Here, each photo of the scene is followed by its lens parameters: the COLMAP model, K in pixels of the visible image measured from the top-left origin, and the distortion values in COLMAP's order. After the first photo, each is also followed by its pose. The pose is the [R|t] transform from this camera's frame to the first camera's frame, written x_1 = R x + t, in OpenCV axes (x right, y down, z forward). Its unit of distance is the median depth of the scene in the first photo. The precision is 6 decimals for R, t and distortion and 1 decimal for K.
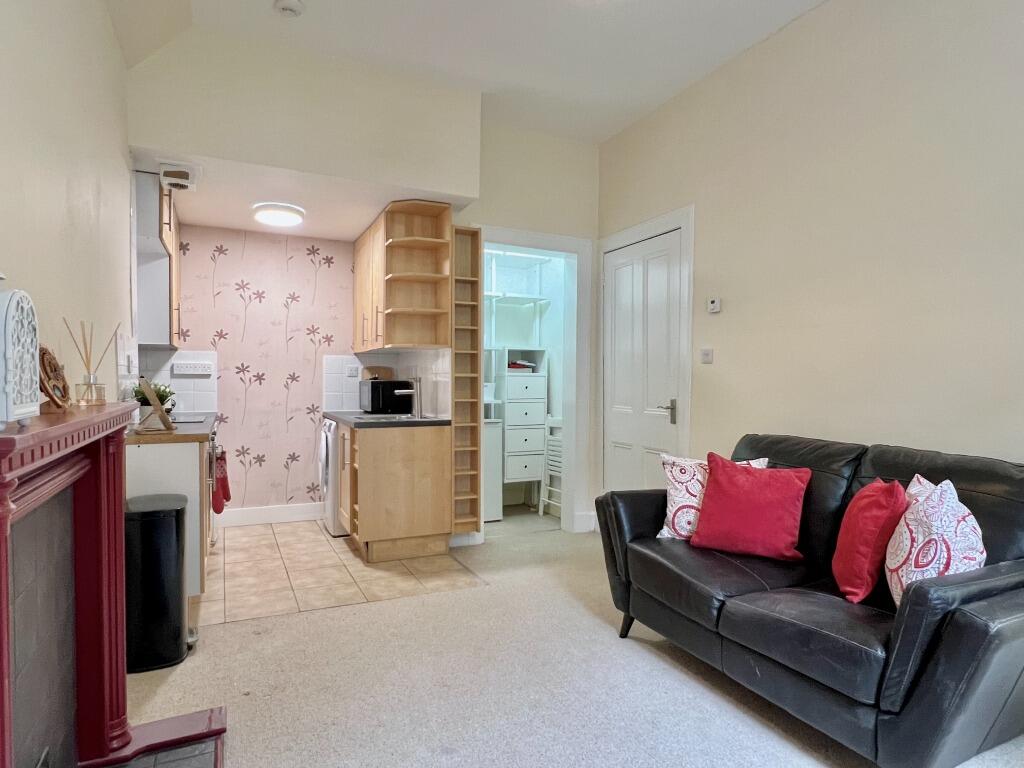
lens RADIAL K [[605.7, 0, 511.2], [0, 605.7, 391.8], [0, 0, 1]] dist [-0.001127, 0.002110]
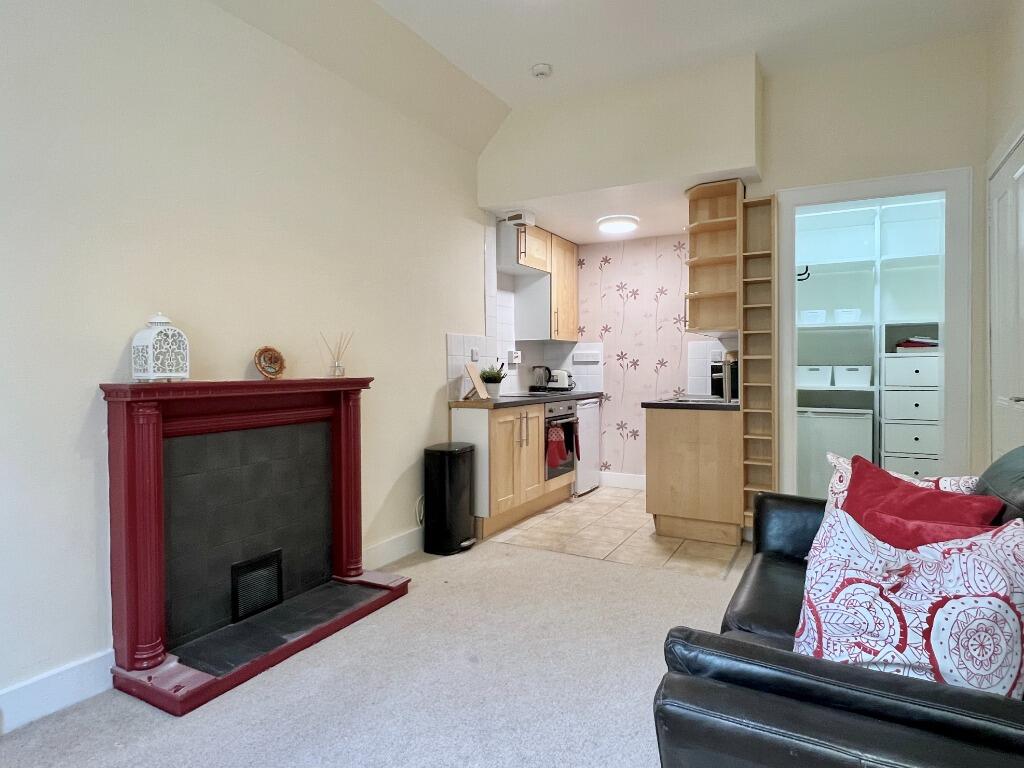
lens RADIAL K [[589.6, 0, 501.9], [0, 589.6, 371.6], [0, 0, 1]] dist [-0.001105, -0.000111]
pose [[0.577709, -0.003038, -0.816237, 0.383793], [-0.008782, 0.999912, -0.009937, 0.006066], [0.816196, 0.012908, 0.577632, 0.143319]]
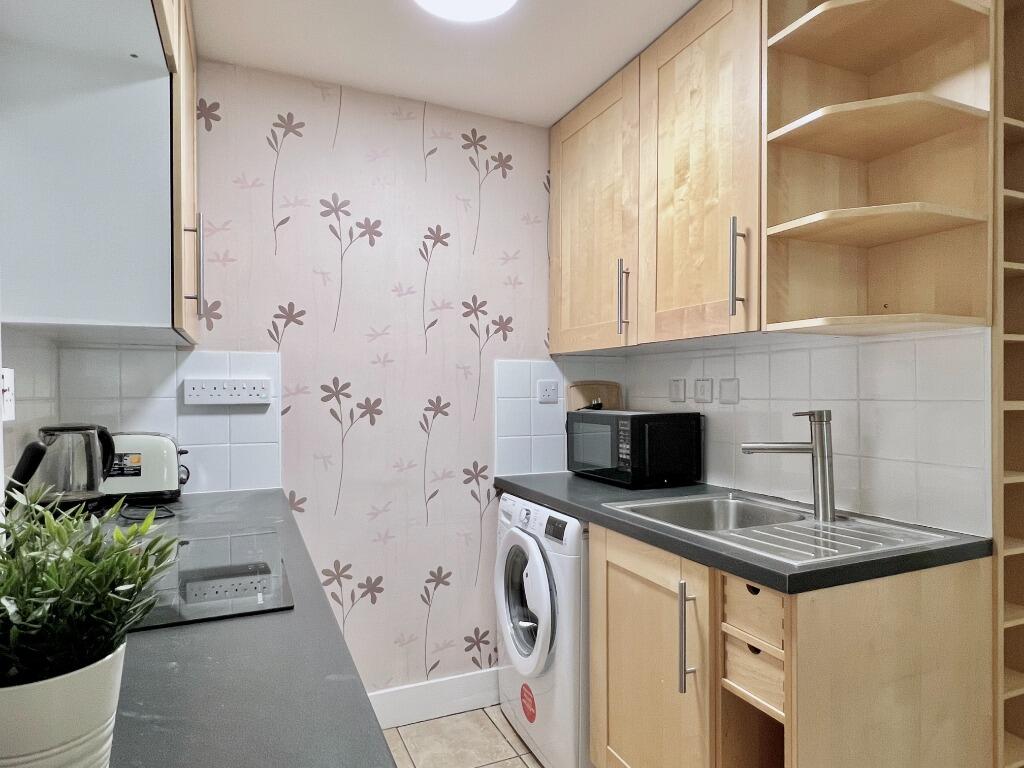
lens RADIAL K [[605.7, 0, 510.4], [0, 605.7, 392.9], [0, 0, 1]] dist [-0.001127, 0.002110]
pose [[0.999771, -0.010360, -0.018713, -0.317926], [0.010067, 0.999826, -0.015686, -0.028546], [0.018873, 0.015494, 0.999702, 0.574308]]
